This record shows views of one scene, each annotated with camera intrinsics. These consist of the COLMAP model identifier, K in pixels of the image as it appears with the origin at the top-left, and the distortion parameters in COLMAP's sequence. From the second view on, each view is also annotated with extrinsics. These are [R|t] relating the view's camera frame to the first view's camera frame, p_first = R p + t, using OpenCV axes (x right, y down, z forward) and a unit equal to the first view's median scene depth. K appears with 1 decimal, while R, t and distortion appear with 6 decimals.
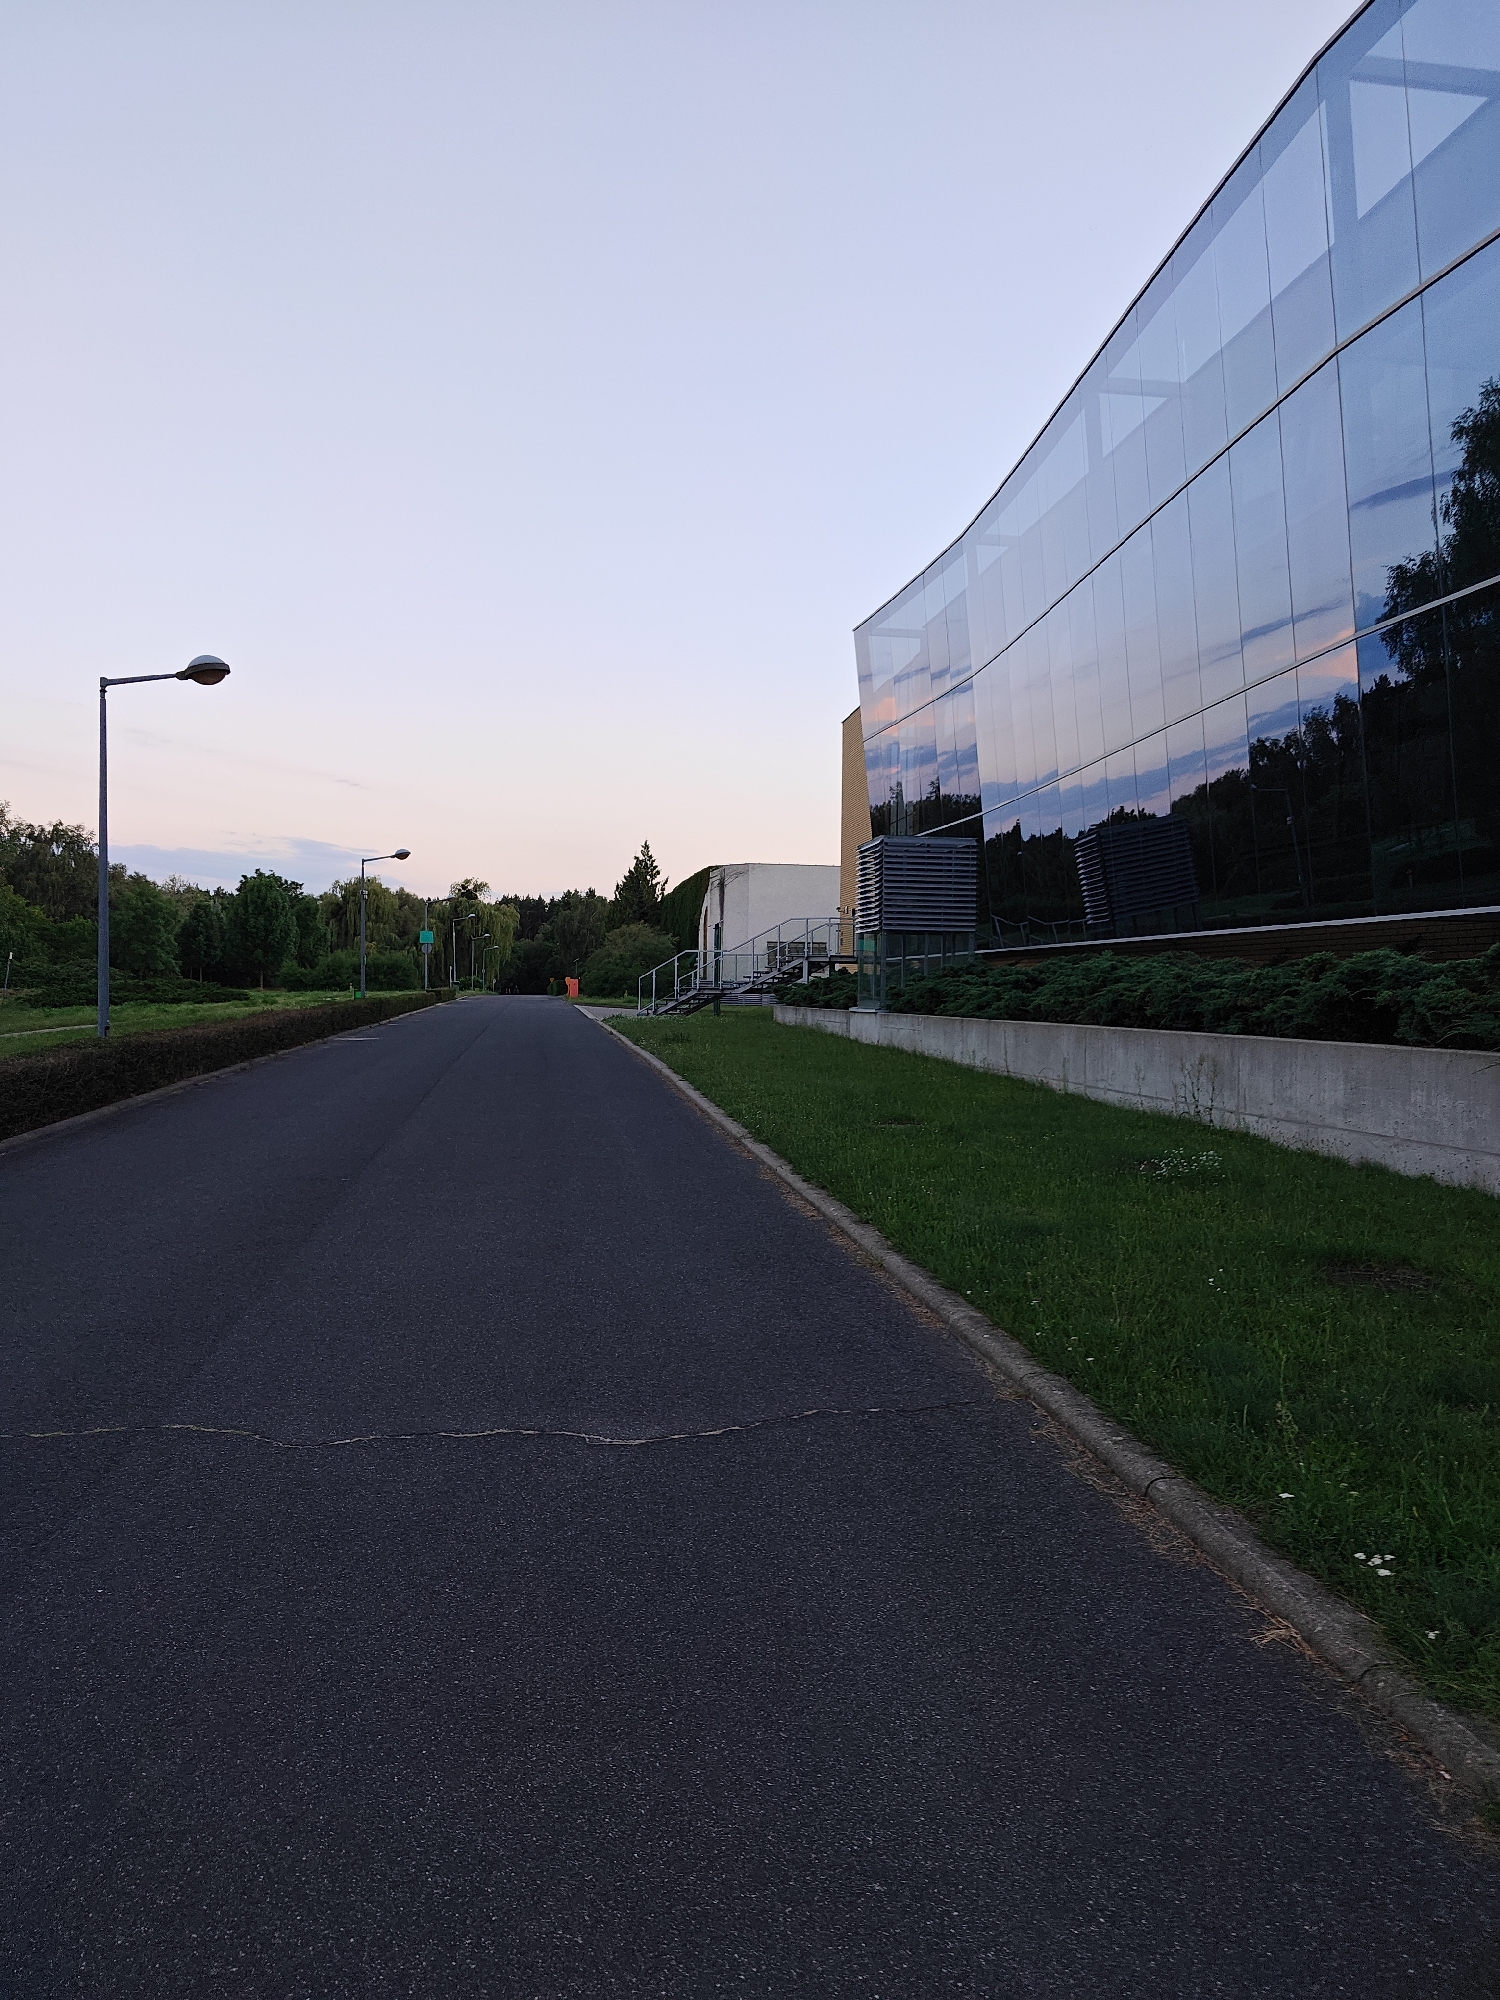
lens RADIAL K [[1359.0, 0, 747.9], [0, 1359.0, 1000.7], [0, 0, 1]] dist [0.002708, 0.000474]
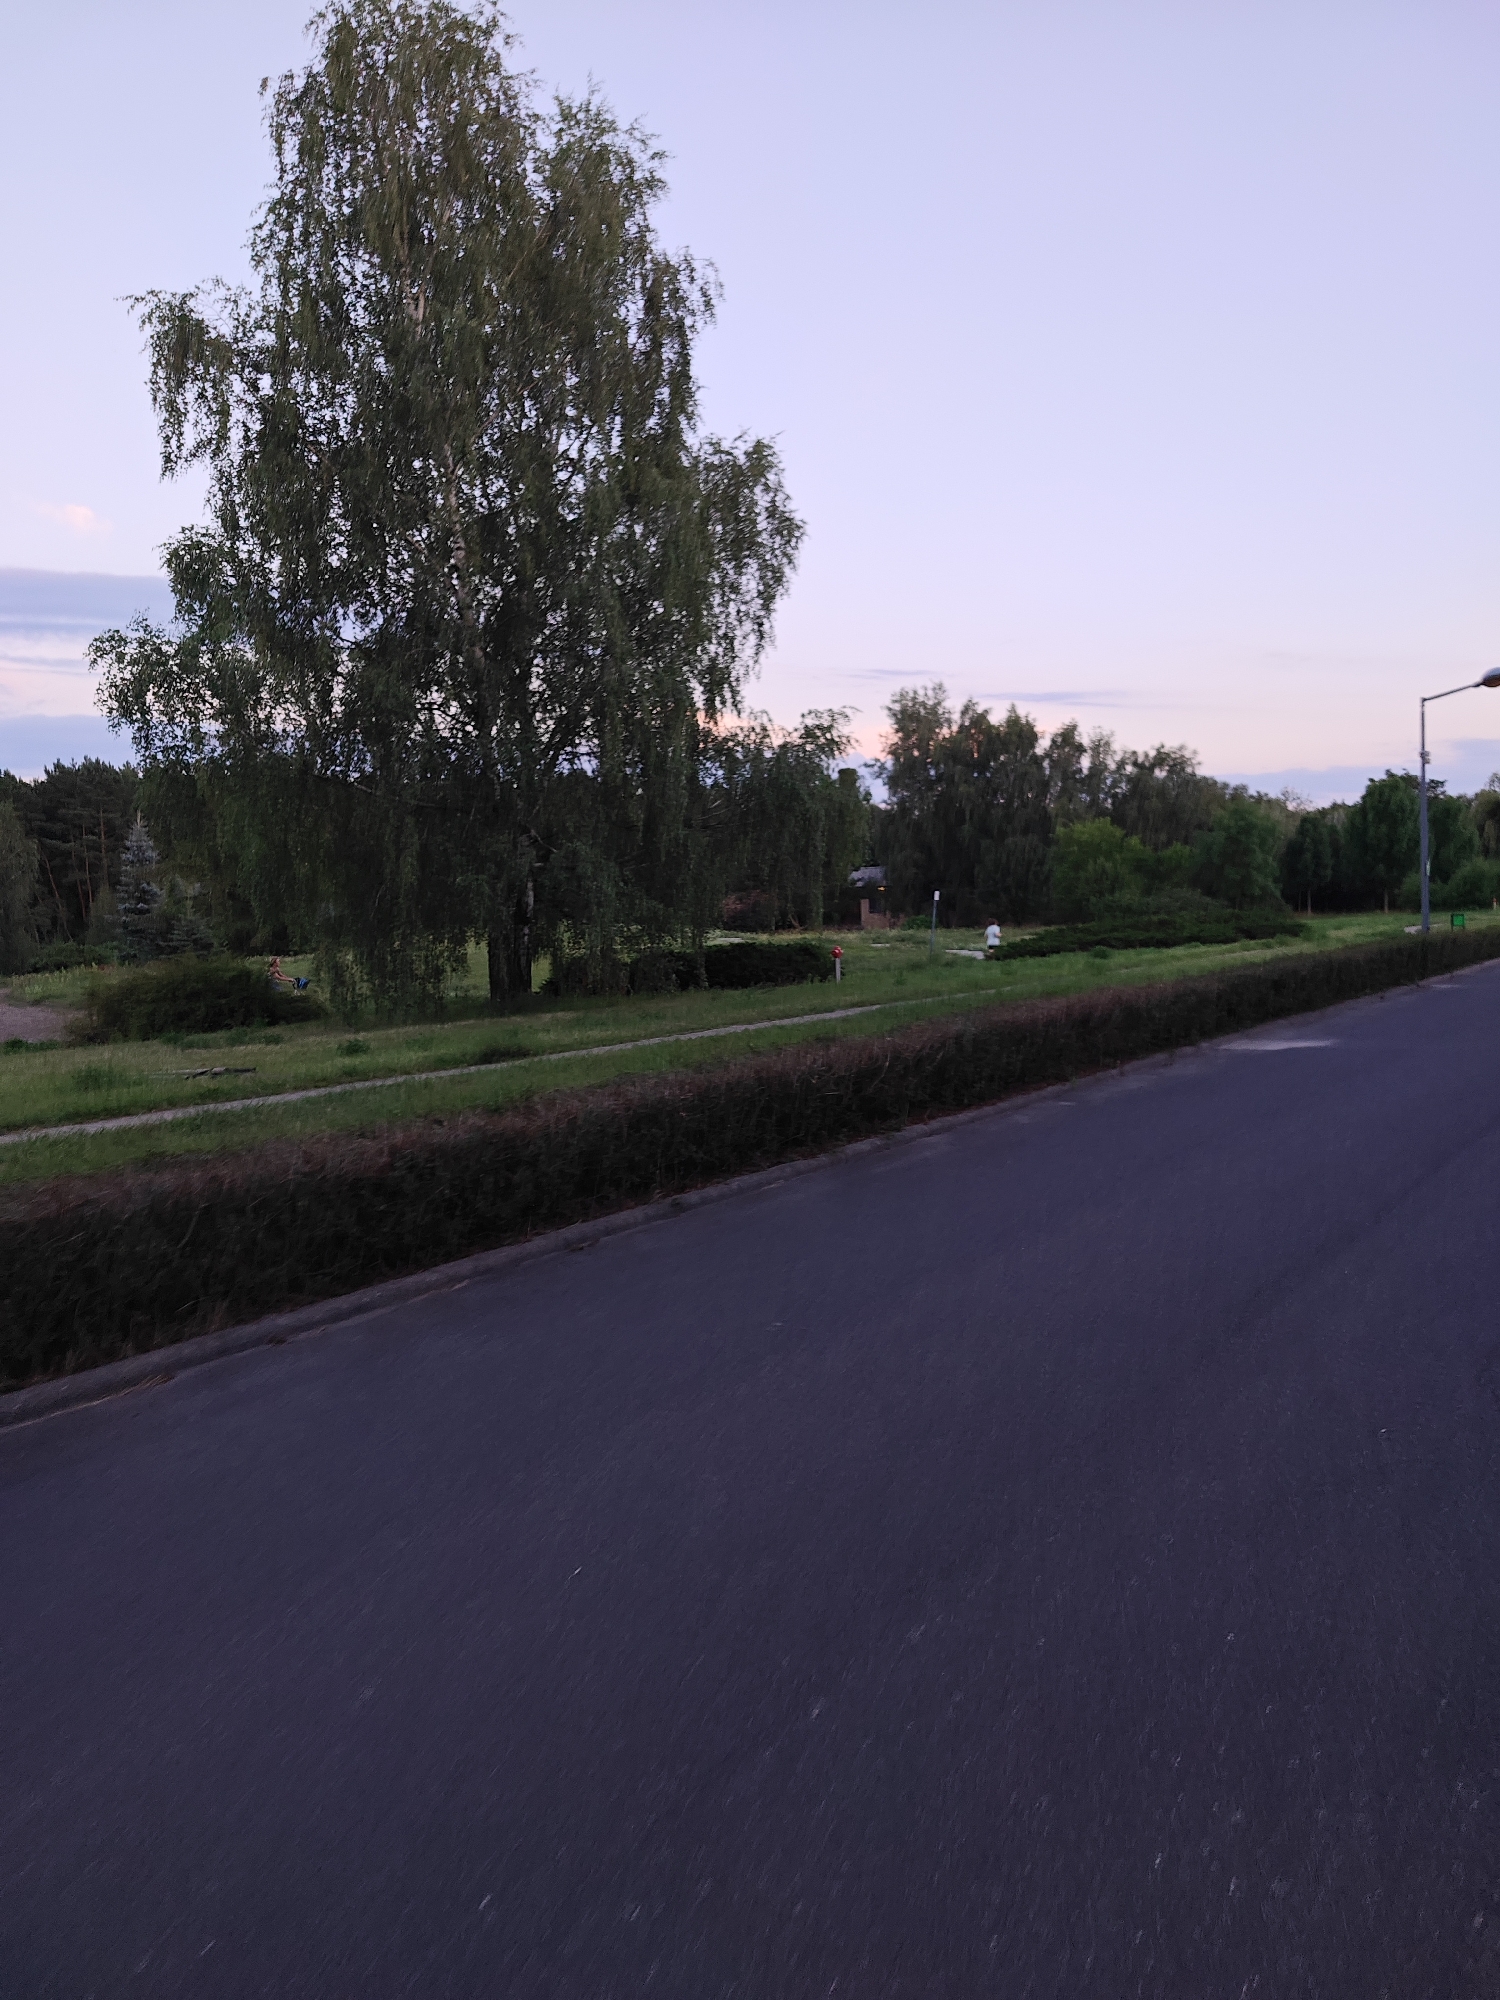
lens RADIAL K [[1359.0, 0, 743.7], [0, 1359.0, 999.5], [0, 0, 1]] dist [0.002708, 0.000474]
pose [[0.685415, -0.002591, -0.728148, -0.021550], [0.042907, 0.998400, 0.036837, -0.002549], [0.726887, -0.056491, 0.684430, 0.143511]]
